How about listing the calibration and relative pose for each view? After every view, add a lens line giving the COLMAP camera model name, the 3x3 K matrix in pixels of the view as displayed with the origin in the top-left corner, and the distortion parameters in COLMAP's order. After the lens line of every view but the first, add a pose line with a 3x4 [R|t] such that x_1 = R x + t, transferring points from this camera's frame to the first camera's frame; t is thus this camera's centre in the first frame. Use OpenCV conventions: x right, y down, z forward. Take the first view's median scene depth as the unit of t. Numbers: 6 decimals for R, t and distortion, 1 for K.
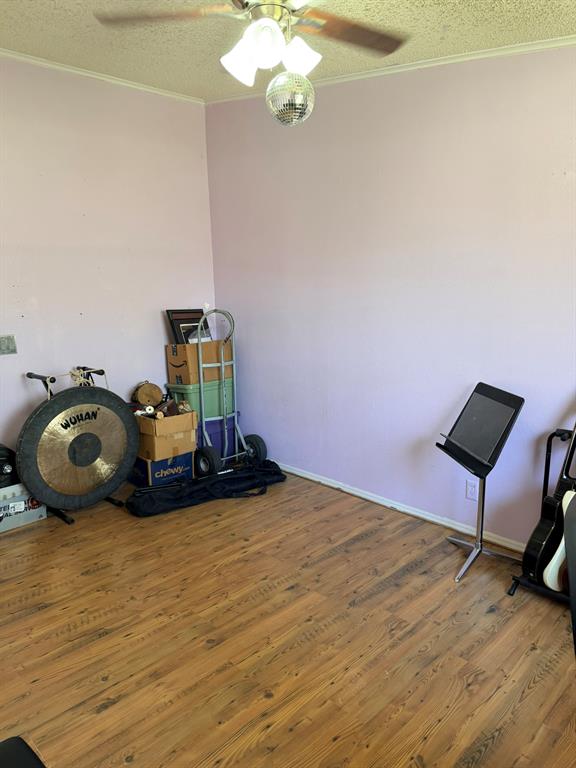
lens RADIAL K [[542.0, 0, 291.5], [0, 542.0, 381.9], [0, 0, 1]] dist [0.033668, -0.044313]
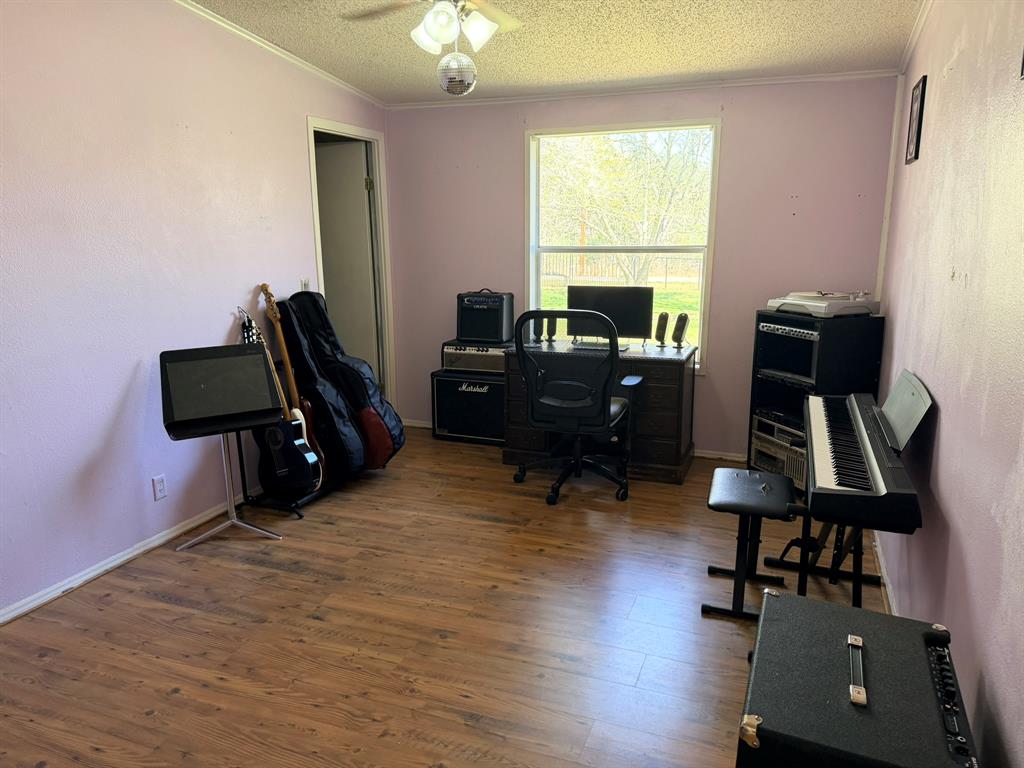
lens RADIAL K [[722.7, 0, 515.5], [0, 722.7, 387.8], [0, 0, 1]] dist [0.033668, -0.044313]
pose [[-0.413370, -0.180588, 0.892476, -0.963843], [0.182261, 0.943891, 0.275409, -0.169989], [-0.892136, 0.276510, -0.357262, 0.988832]]
